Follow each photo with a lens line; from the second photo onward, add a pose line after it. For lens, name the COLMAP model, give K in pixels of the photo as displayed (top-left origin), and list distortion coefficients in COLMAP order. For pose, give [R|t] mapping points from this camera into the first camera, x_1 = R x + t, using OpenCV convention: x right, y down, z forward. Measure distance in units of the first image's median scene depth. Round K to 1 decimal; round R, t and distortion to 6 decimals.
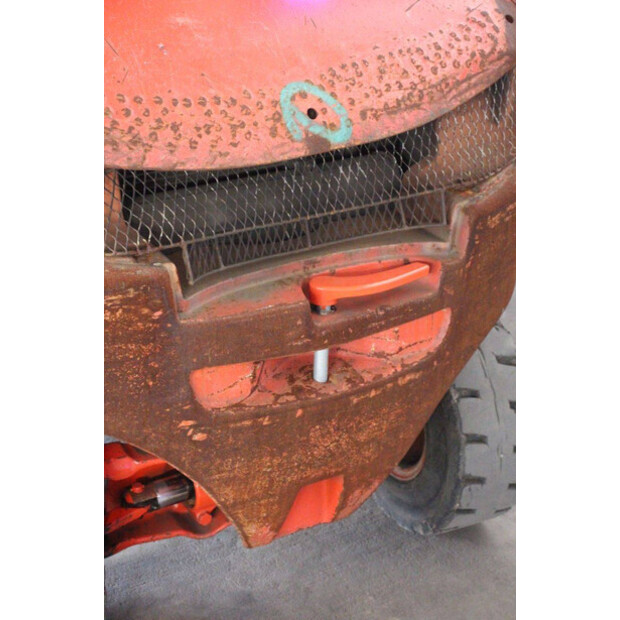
lens RADIAL K [[1362.9, 0, 310.0], [0, 1362.9, 310.0], [0, 0, 1]] dist [0.358910, -0.002503]
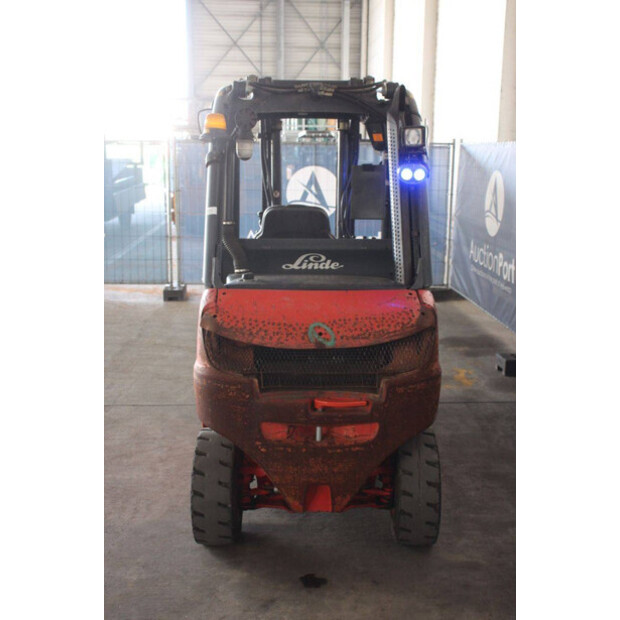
lens RADIAL K [[808.1, 0, 310.0], [0, 808.1, 310.0], [0, 0, 1]] dist [0.023742, 0.060852]
pose [[0.873799, 0.080295, -0.479613, 0.710233], [-0.207553, 0.953508, -0.218505, 0.155383], [0.439770, 0.290474, 0.849840, -0.349246]]
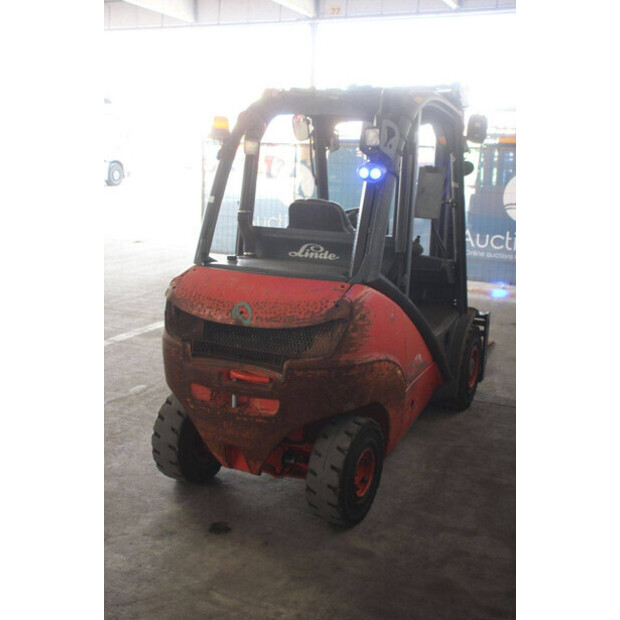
lens RADIAL K [[720.7, 0, 310.0], [0, 720.7, 310.0], [0, 0, 1]] dist [-0.028655, -0.012341]
pose [[0.550307, 0.175131, -0.816389, 1.310982], [-0.386604, 0.920076, -0.063226, -0.102936], [0.740067, 0.350413, 0.574031, 0.202926]]
